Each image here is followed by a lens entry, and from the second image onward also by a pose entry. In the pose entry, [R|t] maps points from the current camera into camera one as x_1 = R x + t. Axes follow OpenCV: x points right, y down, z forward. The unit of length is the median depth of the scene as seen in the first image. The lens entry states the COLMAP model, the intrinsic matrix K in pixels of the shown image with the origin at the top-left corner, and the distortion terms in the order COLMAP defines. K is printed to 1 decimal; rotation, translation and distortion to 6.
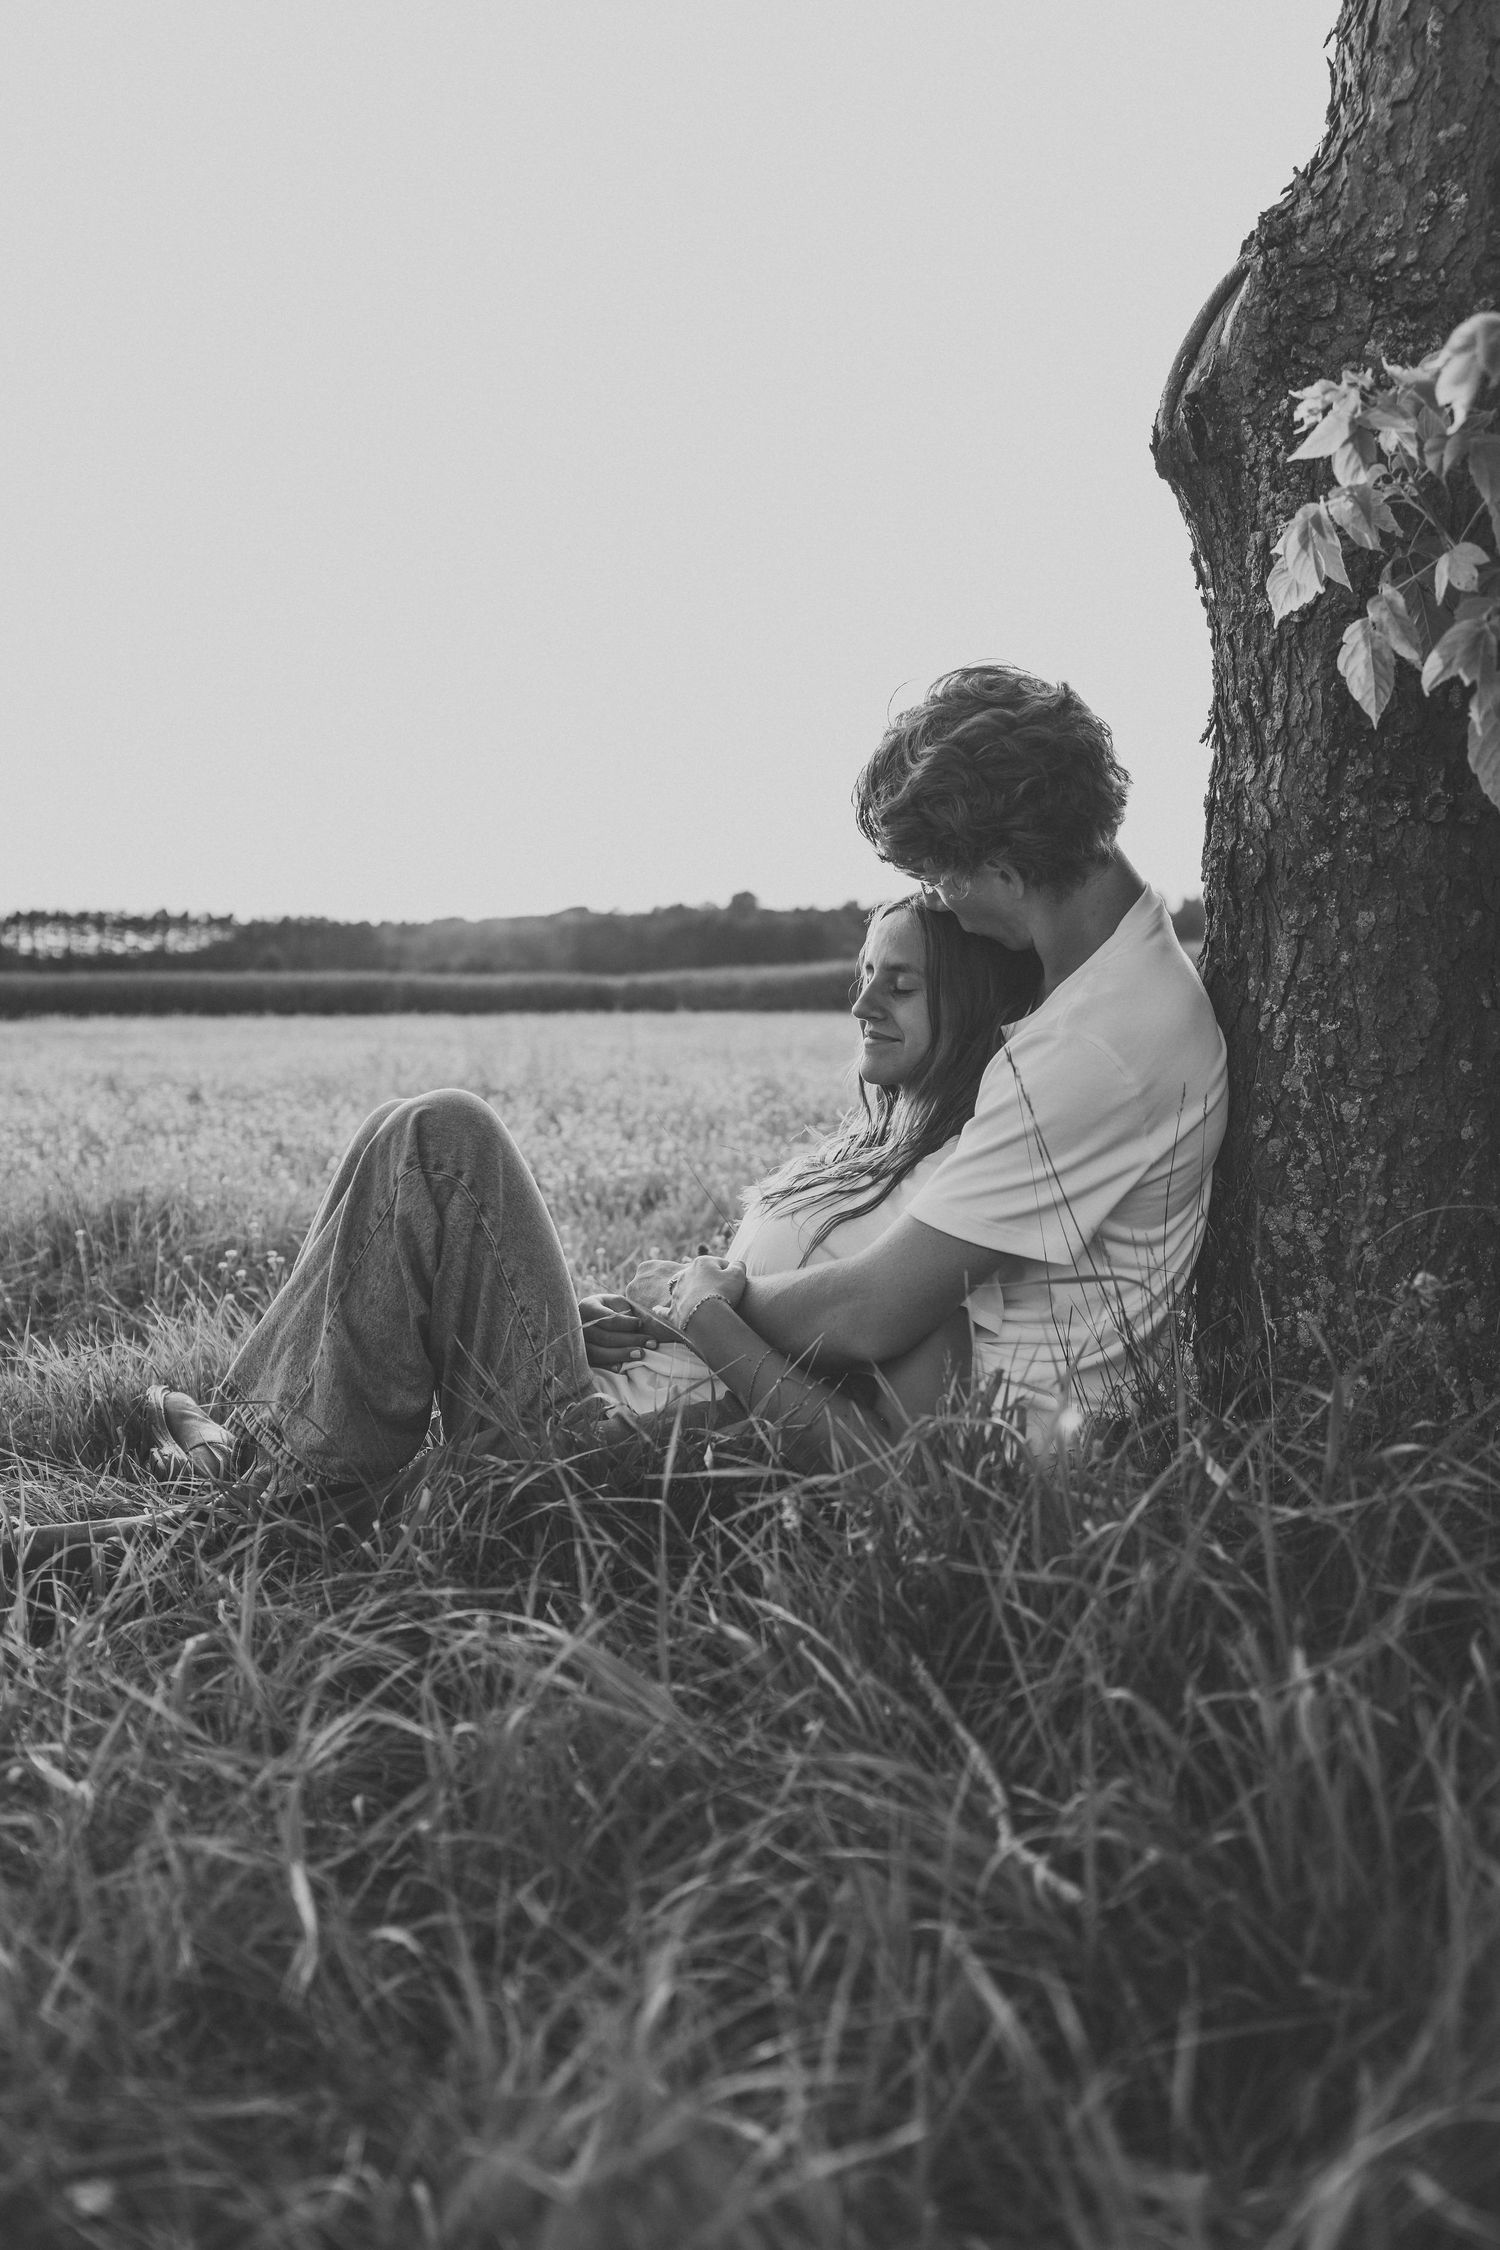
lens RADIAL K [[2073.9, 0, 688.6], [0, 2073.9, 1102.1], [0, 0, 1]] dist [0.027196, 0.000000]
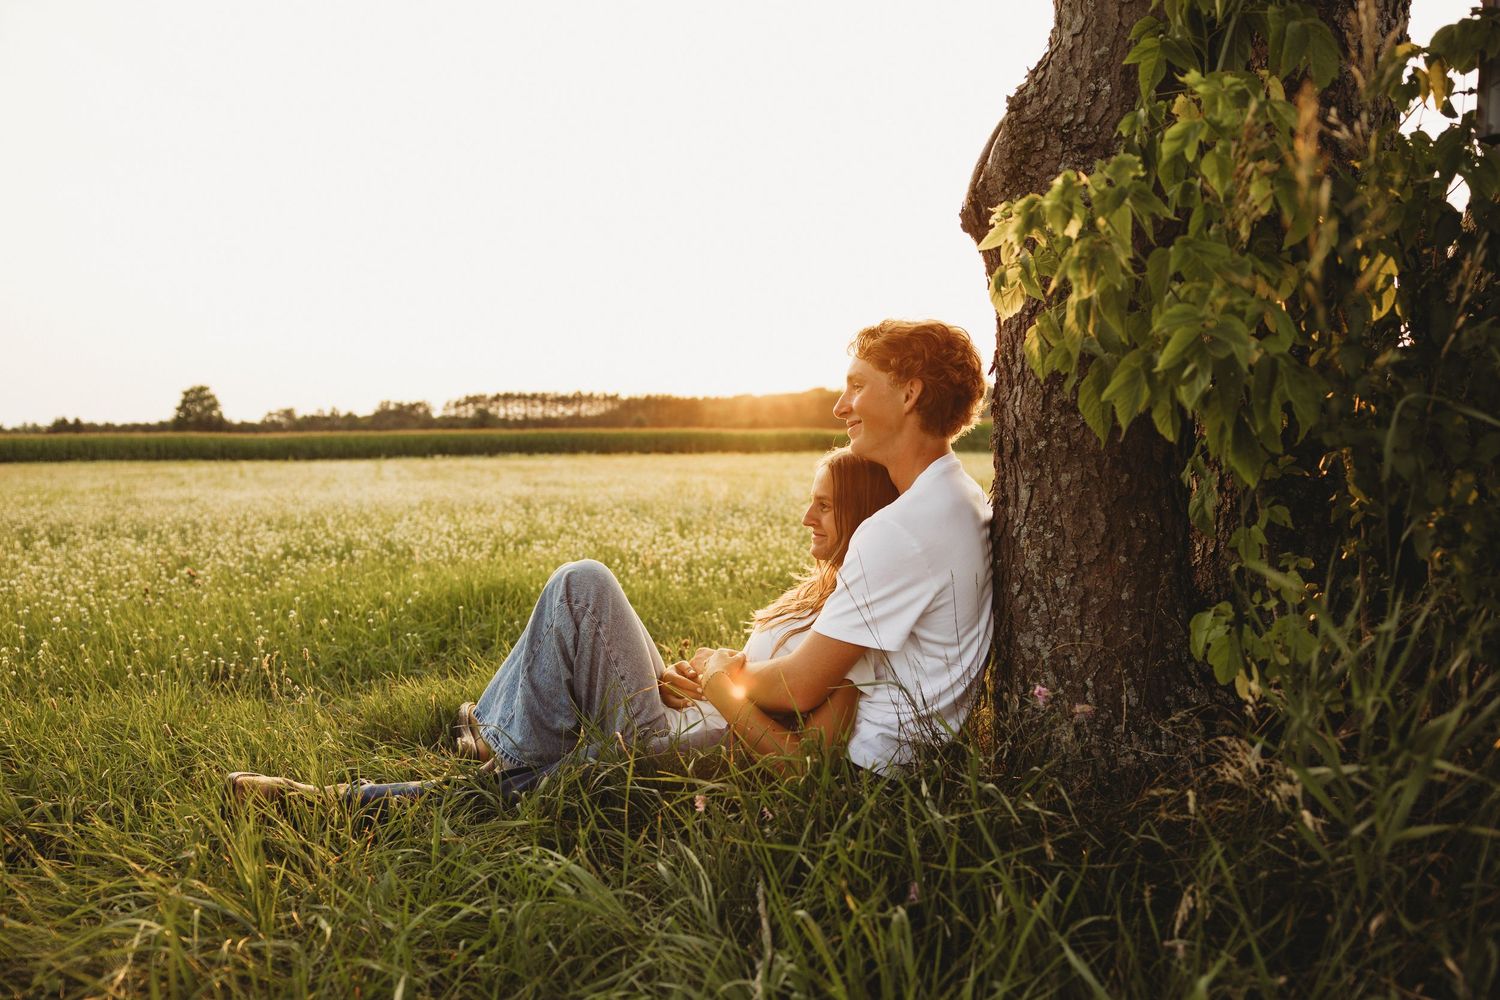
lens RADIAL K [[1236.6, 0, 707.4], [0, 1236.6, 495.8], [0, 0, 1]] dist [0.028384, 0.011107]
pose [[0.989375, 0.003926, -0.145331, 0.172943], [-0.004756, 0.999974, -0.005366, -0.064570], [0.145307, 0.006000, 0.989368, -0.114718]]
